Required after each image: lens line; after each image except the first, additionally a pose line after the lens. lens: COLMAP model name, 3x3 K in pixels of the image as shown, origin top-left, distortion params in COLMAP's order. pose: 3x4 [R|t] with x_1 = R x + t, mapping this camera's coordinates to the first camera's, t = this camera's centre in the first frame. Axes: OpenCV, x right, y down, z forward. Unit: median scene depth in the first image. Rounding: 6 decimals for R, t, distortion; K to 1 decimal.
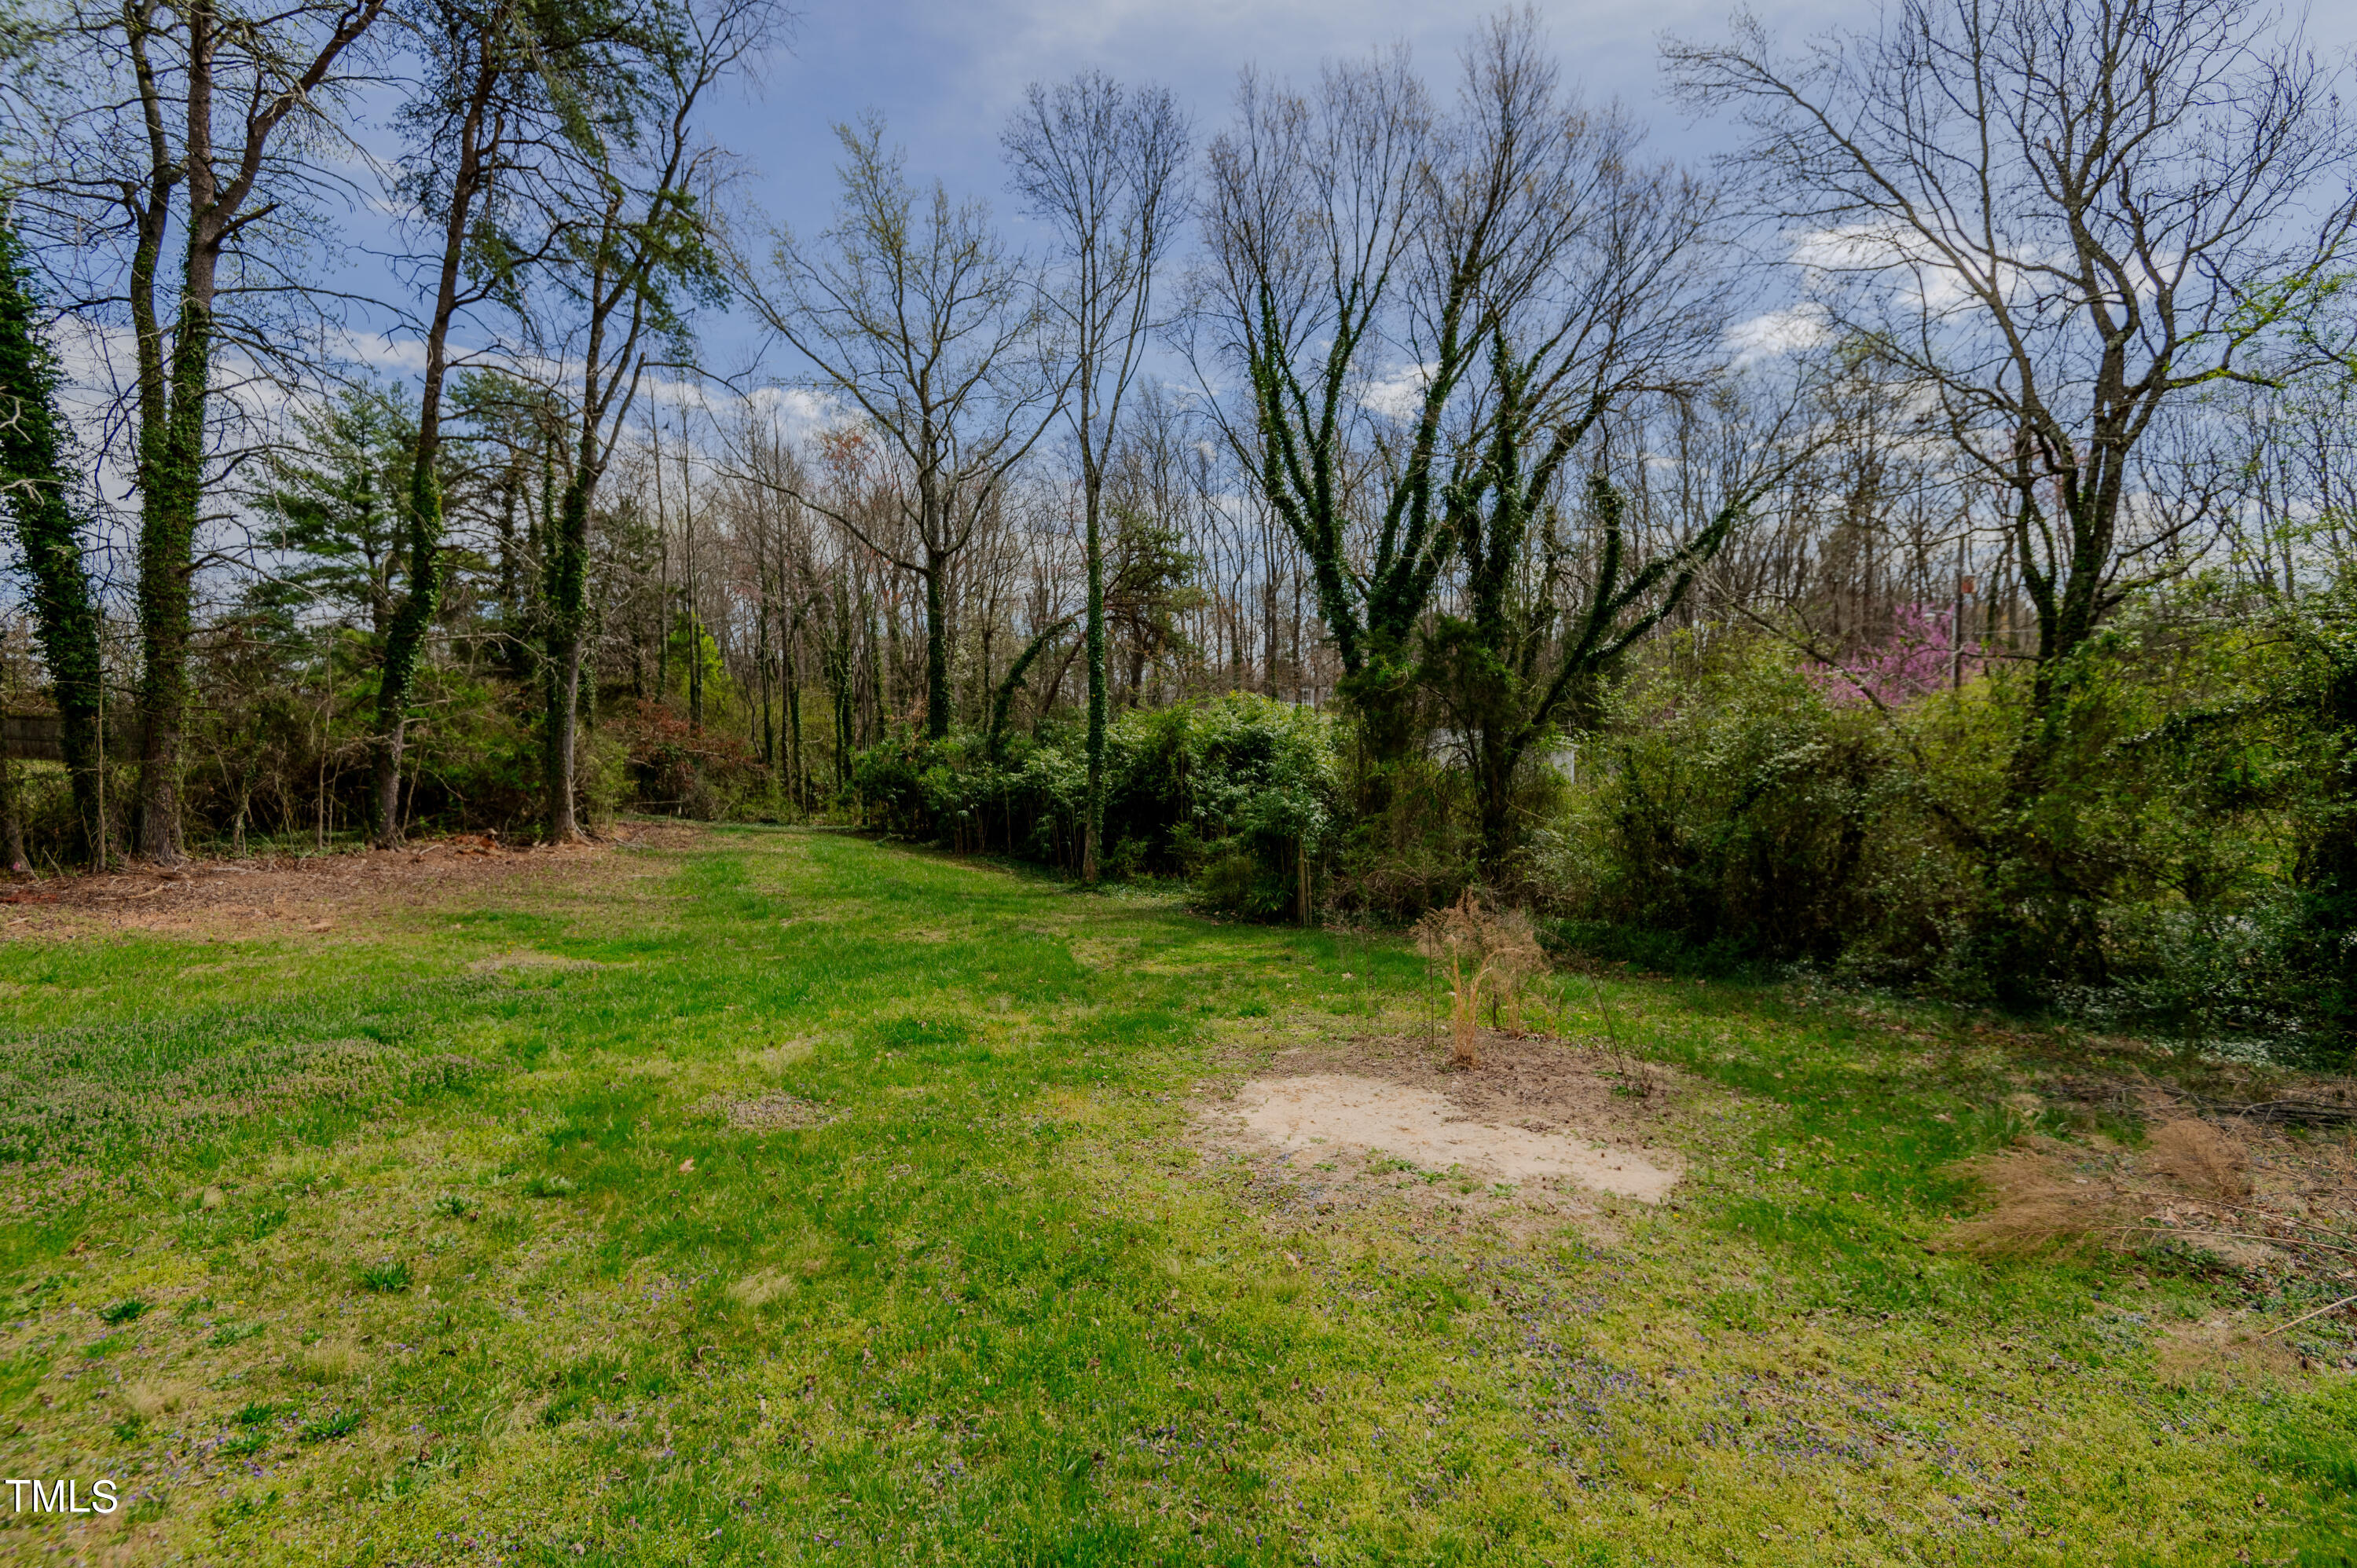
lens RADIAL K [[1048.5, 0, 1176.6], [0, 1048.5, 777.5], [0, 0, 1]] dist [0.023265, -0.017279]
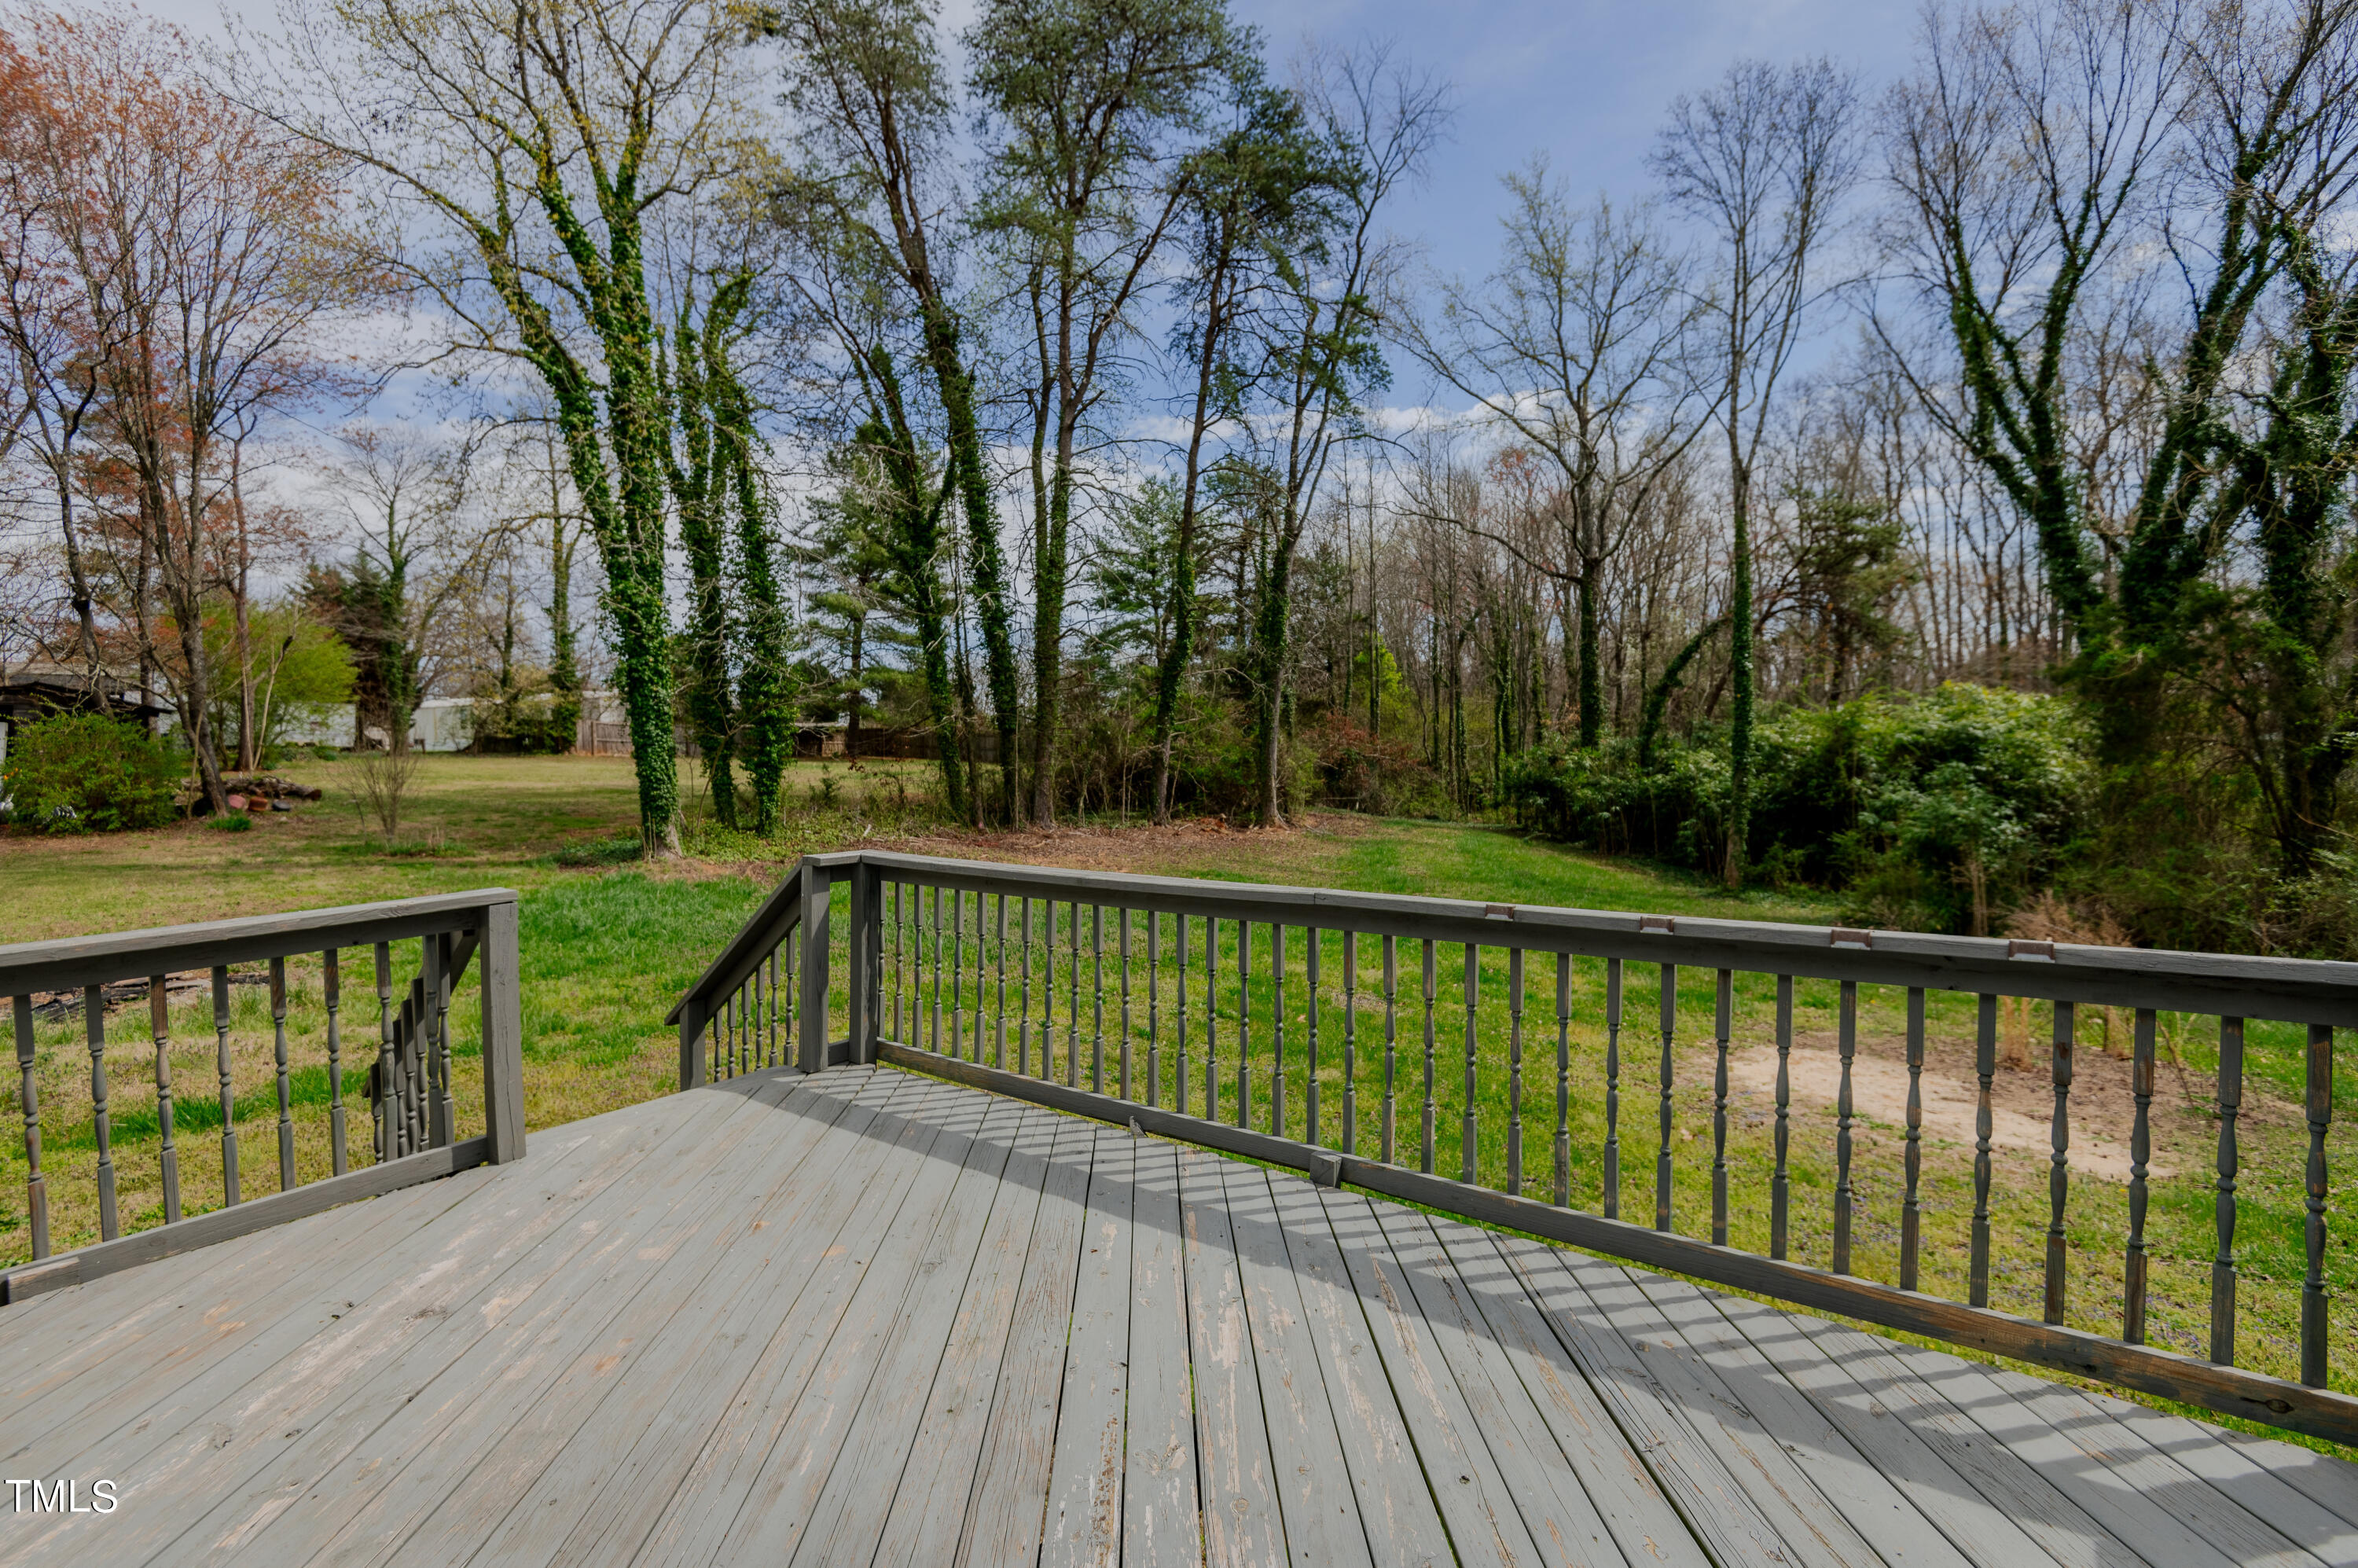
lens RADIAL K [[1090.1, 0, 1179.0], [0, 1090.1, 784.0], [0, 0, 1]] dist [0.025200, -0.020027]
pose [[0.807142, 0.011634, -0.590243, 0.105081], [-0.011186, 0.999928, 0.004413, 0.004625], [0.590251, 0.003041, 0.807214, -0.127718]]
